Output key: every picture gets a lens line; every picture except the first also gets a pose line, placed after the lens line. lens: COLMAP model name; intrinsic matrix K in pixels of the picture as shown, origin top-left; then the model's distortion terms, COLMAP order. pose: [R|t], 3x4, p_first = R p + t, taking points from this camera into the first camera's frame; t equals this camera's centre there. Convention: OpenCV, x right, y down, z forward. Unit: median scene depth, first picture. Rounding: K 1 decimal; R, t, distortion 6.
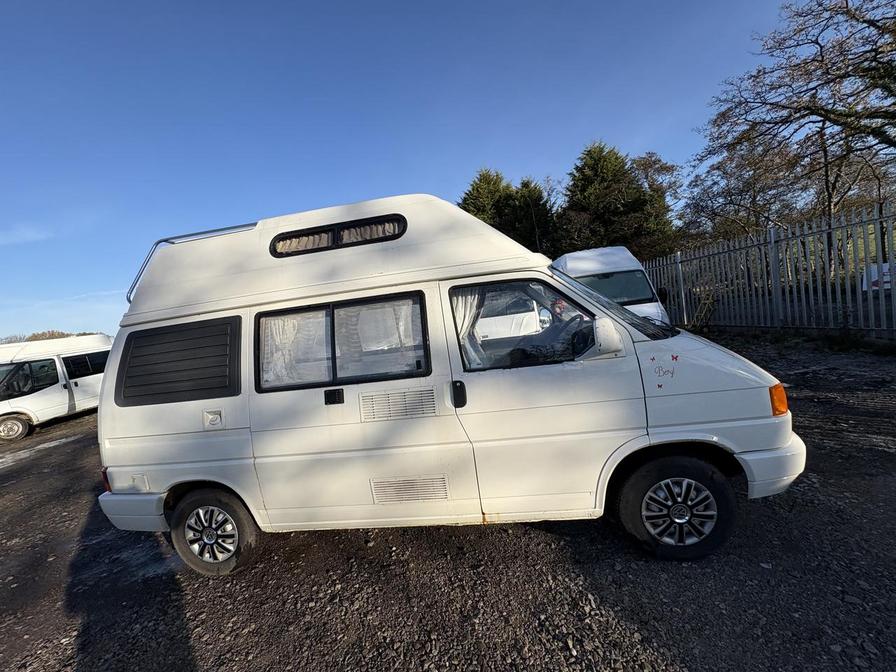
lens RADIAL K [[356.2, 0, 446.6], [0, 356.2, 334.8], [0, 0, 1]] dist [0.000384, -0.000282]
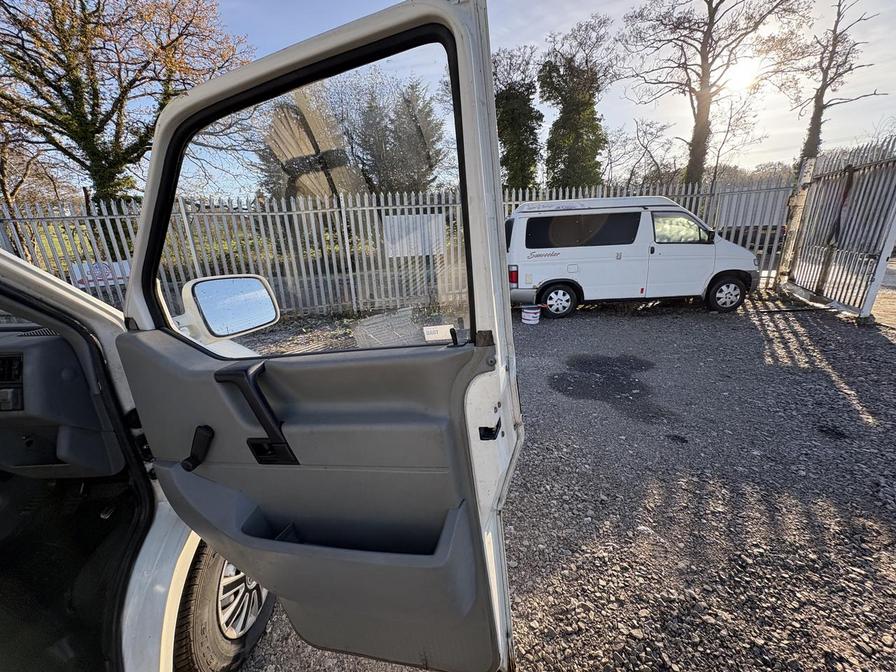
lens RADIAL K [[356.2, 0, 448.0], [0, 356.2, 336.7], [0, 0, 1]] dist [0.000384, -0.000282]
pose [[-0.137949, -0.132481, 0.981539, -0.002992], [0.132883, 0.979578, 0.150892, -0.000937], [-0.981485, 0.151245, -0.117527, 0.079105]]
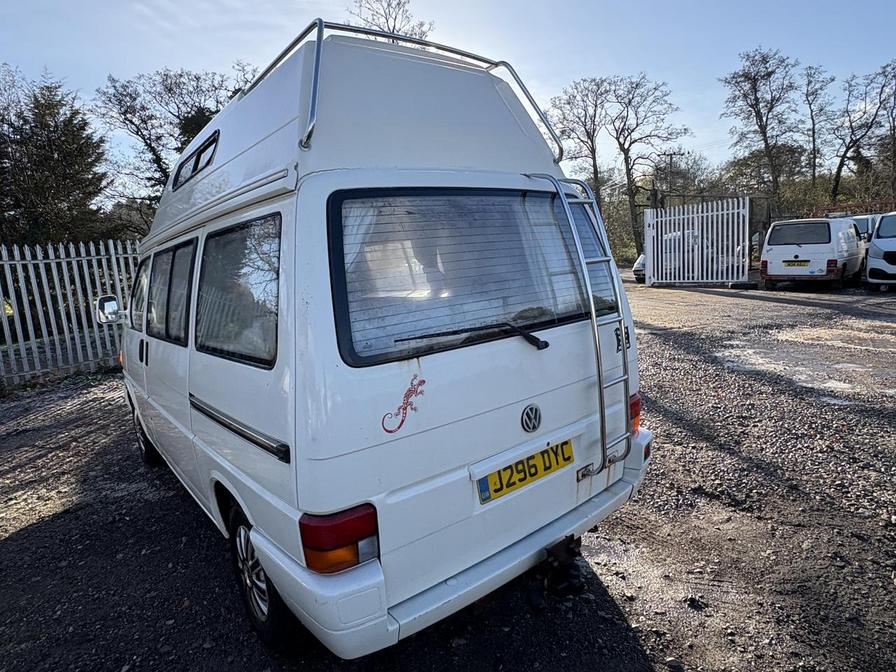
lens RADIAL K [[515.9, 0, 451.7], [0, 515.9, 328.6], [0, 0, 1]] dist [-0.001071, 0.000574]
pose [[-0.700692, 0.100526, 0.706346, -0.229310], [0.224973, 0.970648, 0.085032, 0.014274], [-0.677065, 0.218490, -0.702741, 0.305143]]
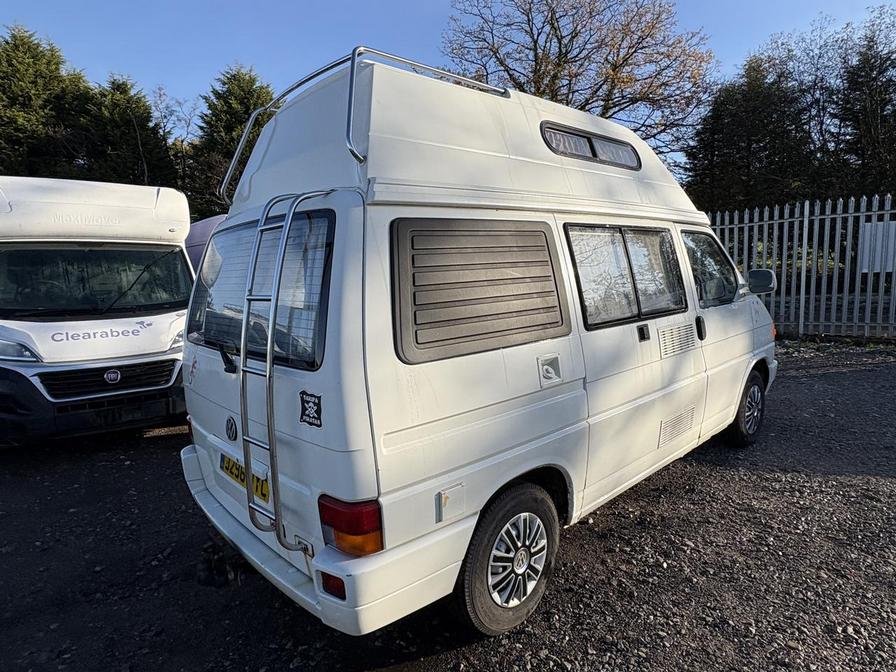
lens RADIAL K [[515.9, 0, 445.3], [0, 515.9, 328.5], [0, 0, 1]] dist [-0.001071, 0.000574]
pose [[0.636639, 0.015250, 0.771011, -0.224289], [0.007010, 0.999649, -0.025560, 0.026802], [-0.771130, 0.021677, 0.636309, 0.078703]]
